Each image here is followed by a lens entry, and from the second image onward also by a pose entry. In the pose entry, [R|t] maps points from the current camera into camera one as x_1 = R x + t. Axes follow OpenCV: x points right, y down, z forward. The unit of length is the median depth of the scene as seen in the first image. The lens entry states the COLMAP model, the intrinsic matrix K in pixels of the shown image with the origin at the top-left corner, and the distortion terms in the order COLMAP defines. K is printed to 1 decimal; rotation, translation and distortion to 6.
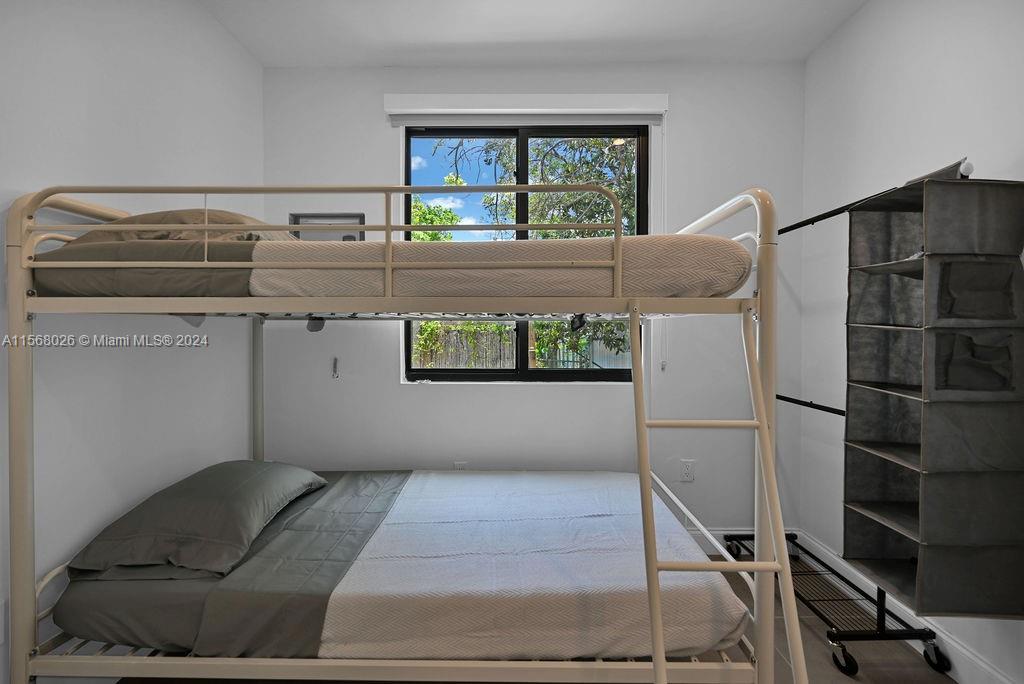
lens RADIAL K [[424.1, 0, 532.6], [0, 424.1, 328.0], [0, 0, 1]] dist [0.004588, -0.001407]
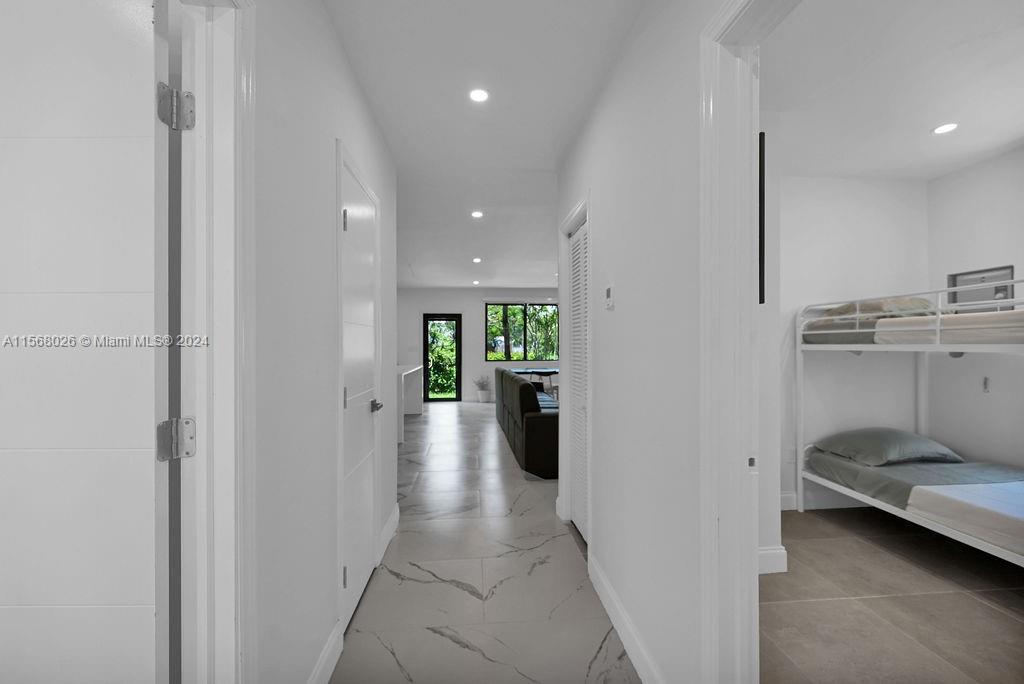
lens RADIAL K [[424.1, 0, 509.1], [0, 424.1, 347.4], [0, 0, 1]] dist [0.004588, -0.001407]
pose [[0.063721, 0.000378, -0.997968, 1.504186], [0.006217, 0.999980, 0.000776, -0.066716], [0.997948, -0.006253, 0.063718, -1.124677]]
